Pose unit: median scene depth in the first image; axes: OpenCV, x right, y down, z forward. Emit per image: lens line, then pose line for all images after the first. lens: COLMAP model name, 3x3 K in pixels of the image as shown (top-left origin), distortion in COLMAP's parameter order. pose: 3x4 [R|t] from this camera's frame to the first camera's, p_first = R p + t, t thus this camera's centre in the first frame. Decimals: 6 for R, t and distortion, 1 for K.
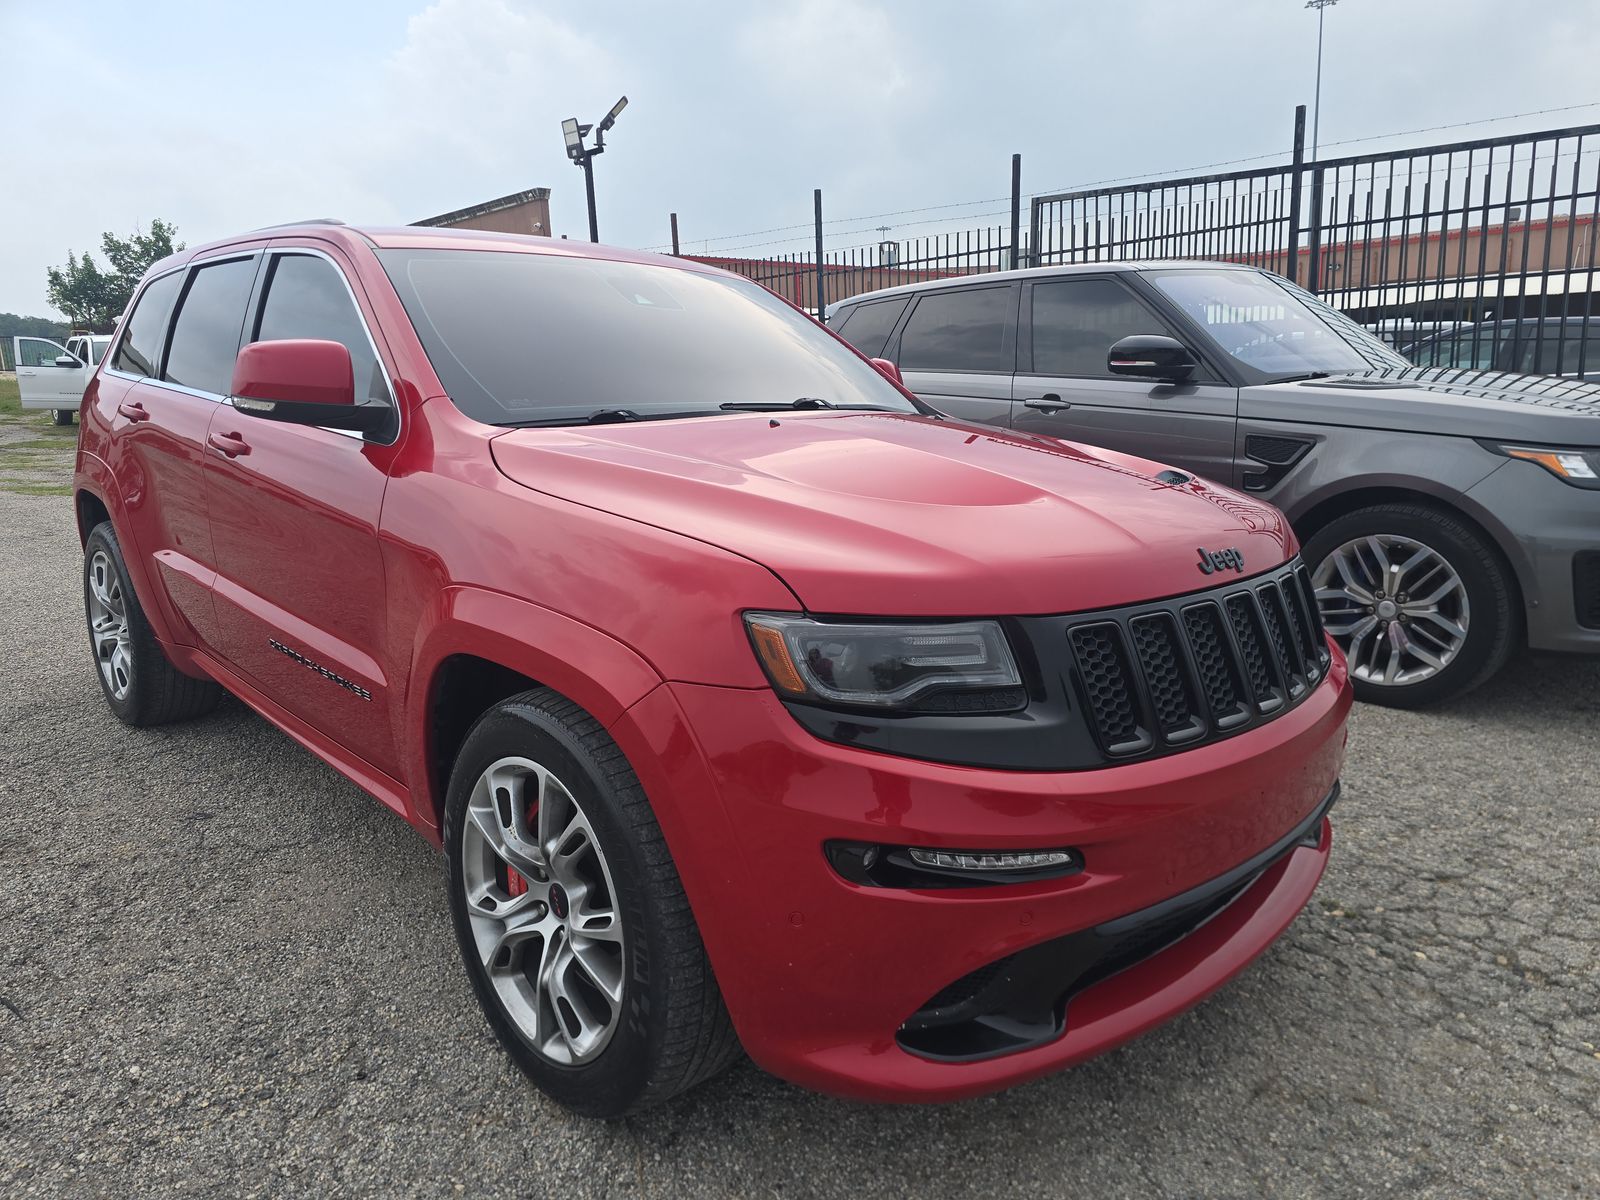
lens RADIAL K [[1080.3, 0, 797.8], [0, 1080.3, 602.5], [0, 0, 1]] dist [0.020861, -0.009955]
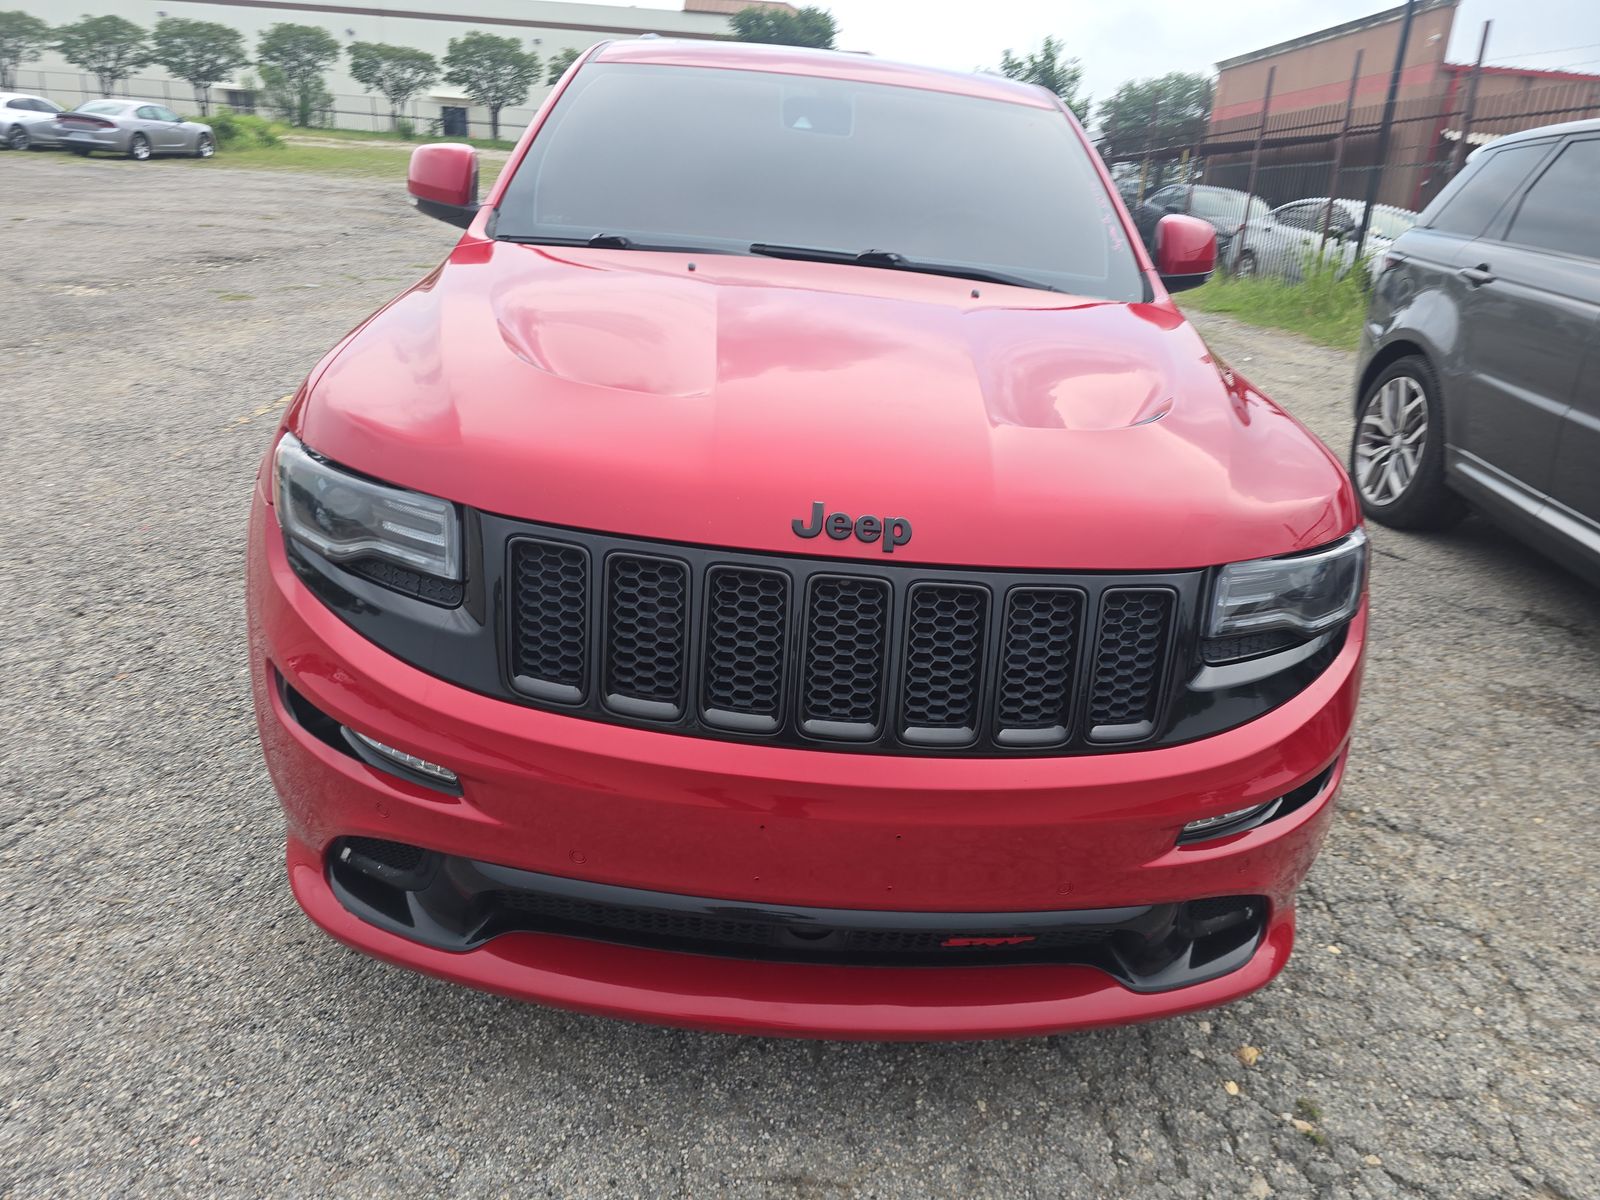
lens RADIAL K [[1080.3, 0, 791.3], [0, 1080.3, 598.7], [0, 0, 1]] dist [0.020861, -0.009955]
pose [[0.723145, 0.309116, -0.617664, 0.810788], [-0.216051, 0.950622, 0.222801, -0.143427], [0.656036, -0.027671, 0.754222, 0.414564]]
